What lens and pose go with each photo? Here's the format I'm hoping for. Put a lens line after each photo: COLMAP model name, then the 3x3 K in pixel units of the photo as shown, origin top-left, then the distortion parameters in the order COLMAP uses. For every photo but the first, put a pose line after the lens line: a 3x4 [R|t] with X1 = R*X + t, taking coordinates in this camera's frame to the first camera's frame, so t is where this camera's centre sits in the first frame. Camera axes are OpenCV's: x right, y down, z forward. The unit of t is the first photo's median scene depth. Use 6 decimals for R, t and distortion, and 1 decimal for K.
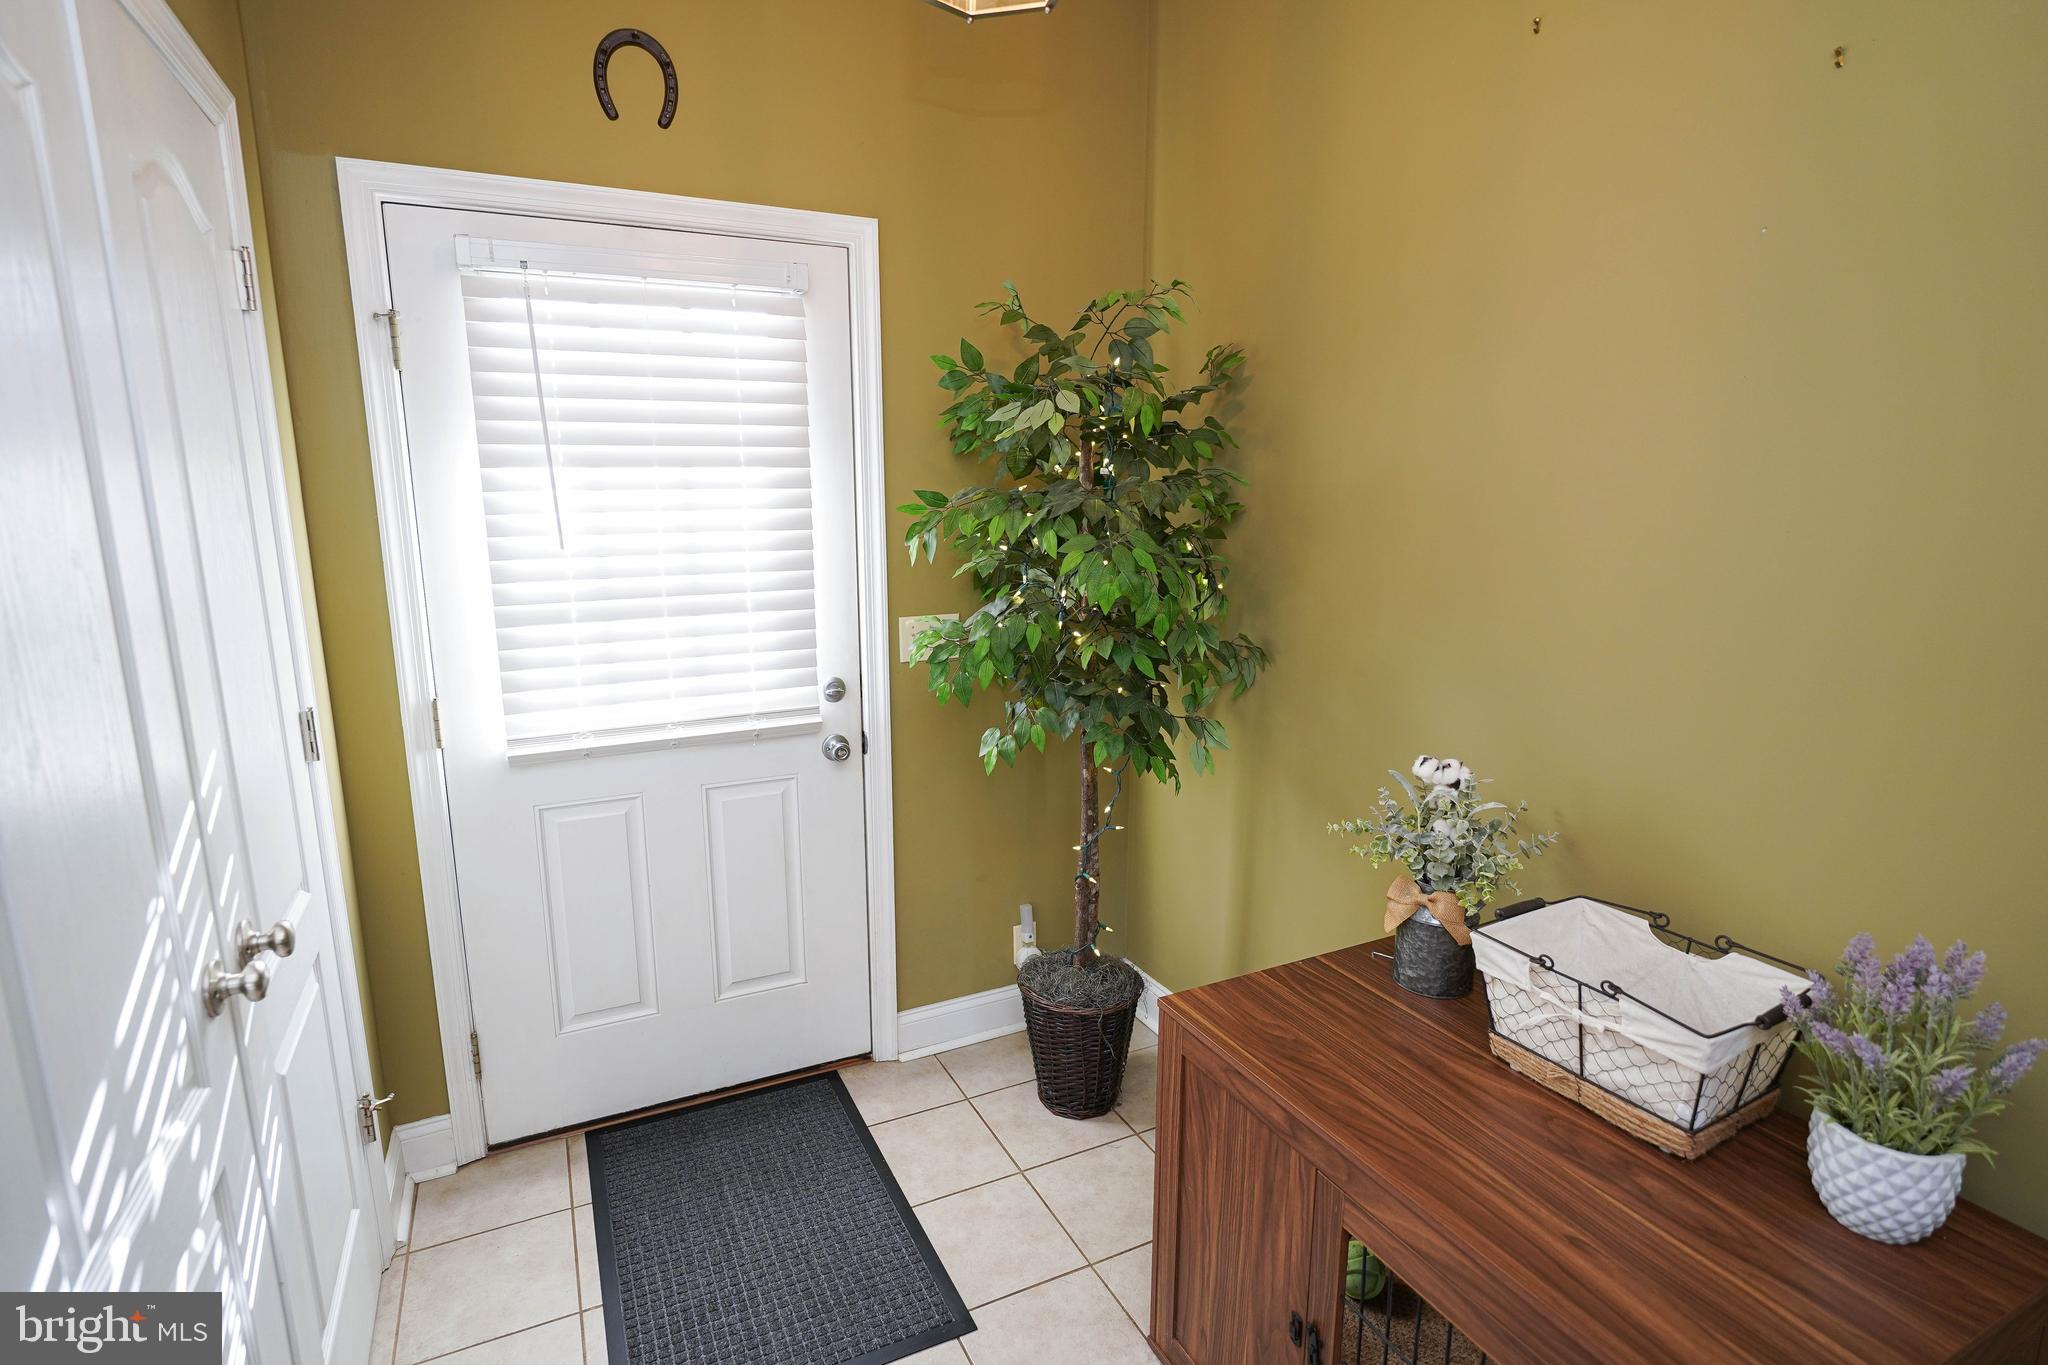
lens RADIAL K [[980.1, 0, 979.3], [0, 980.1, 689.6], [0, 0, 1]] dist [0.012126, -0.019872]
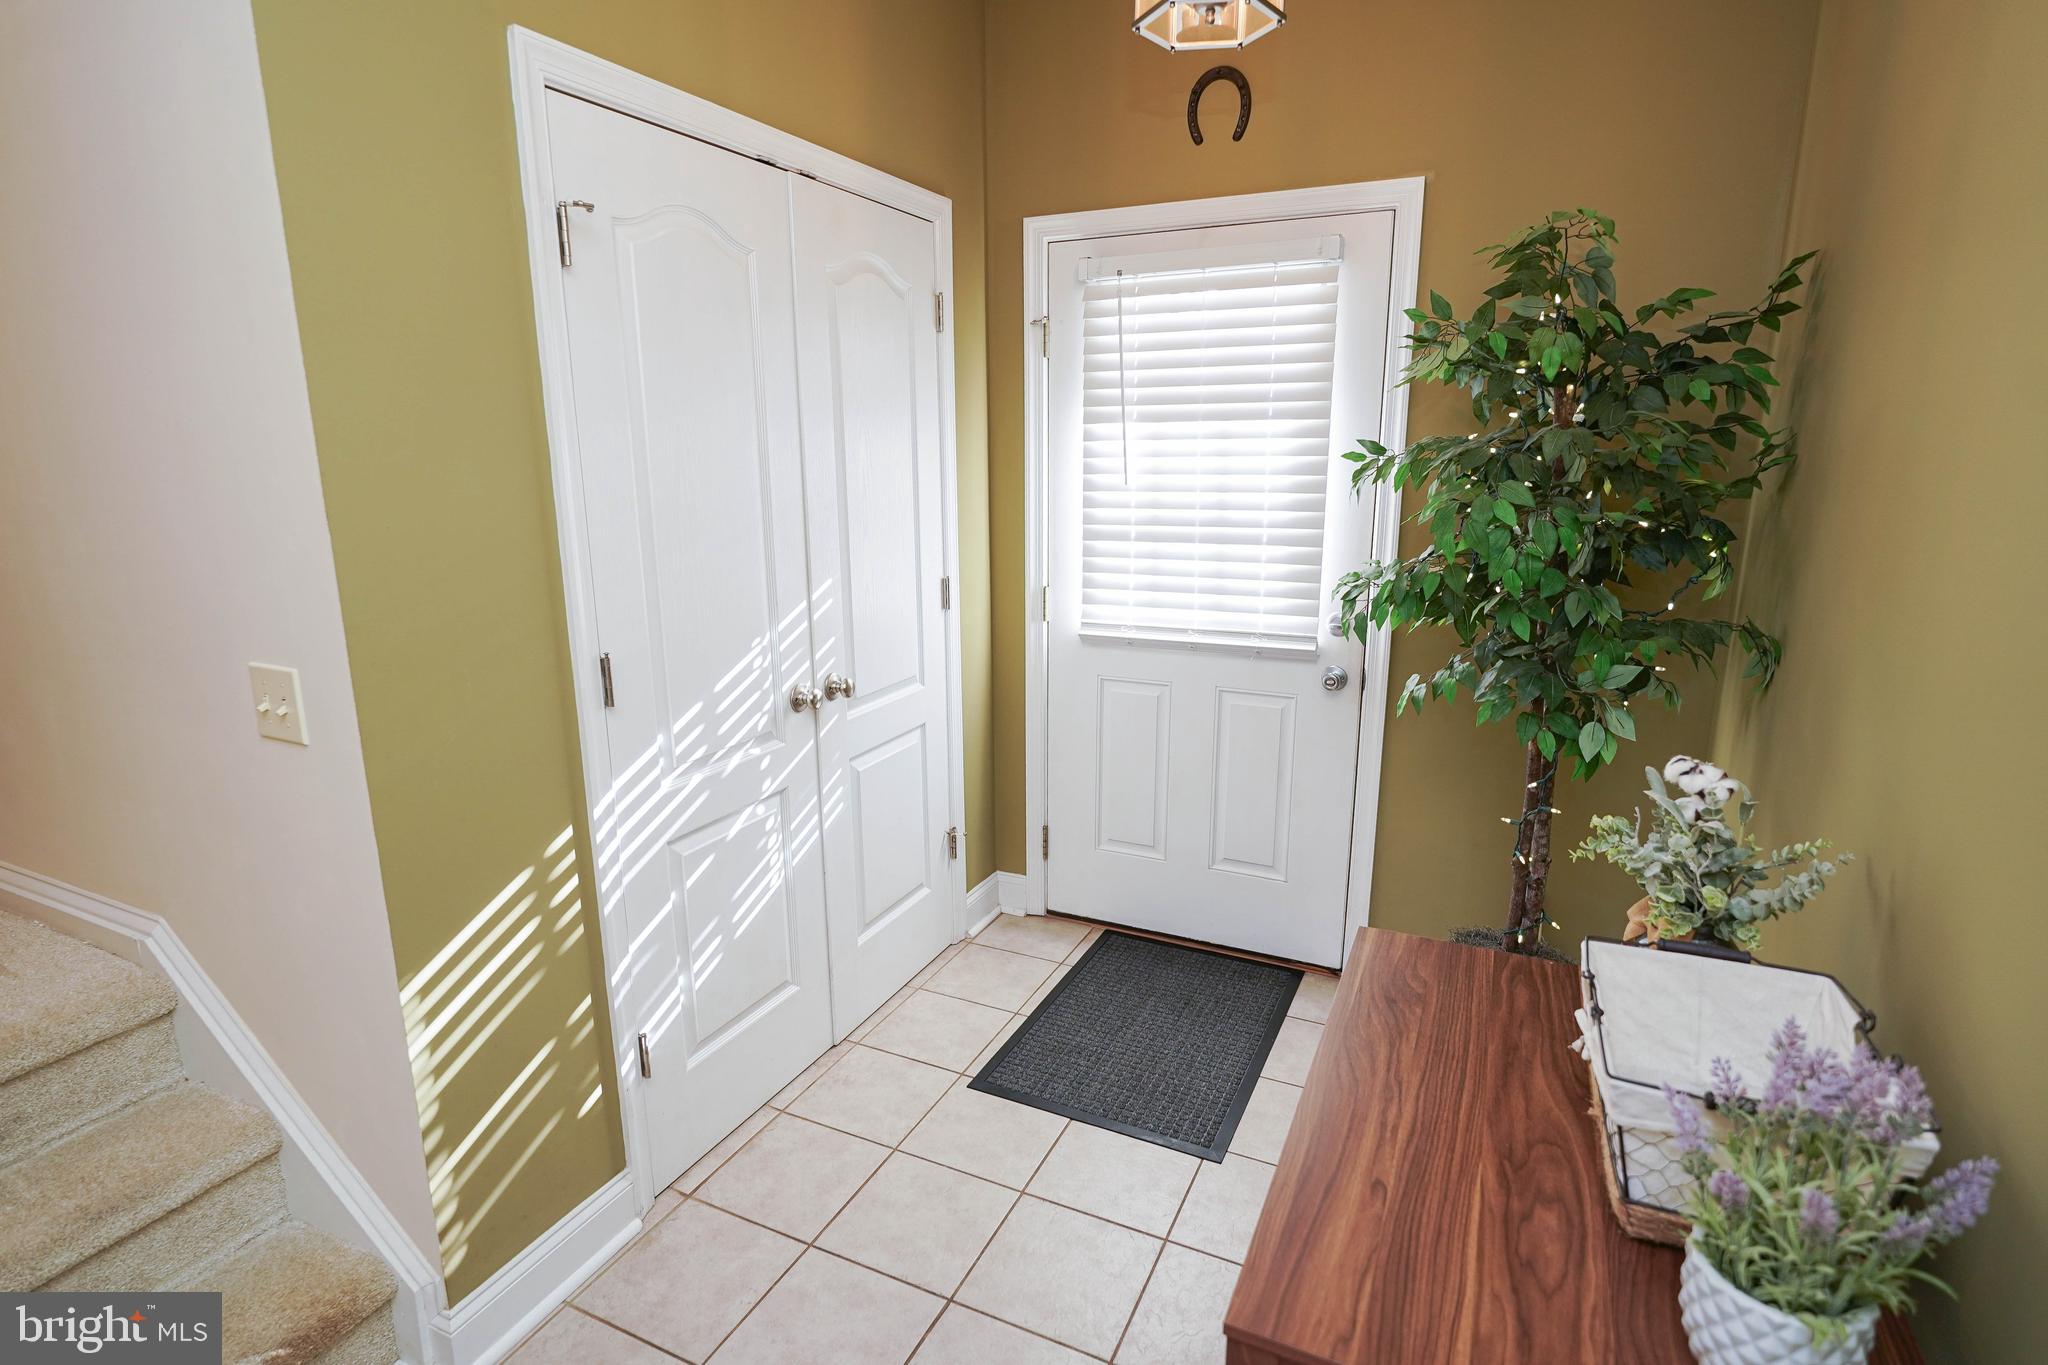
lens RADIAL K [[1021.0, 0, 1024.0], [0, 1021.0, 682.5], [0, 0, 1]] dist [-0.001177, -0.000048]
pose [[0.636532, 0.176191, -0.750855, 0.560884], [-0.151451, 0.983156, 0.102309, 0.000444], [0.756233, 0.048595, 0.652495, 0.004377]]
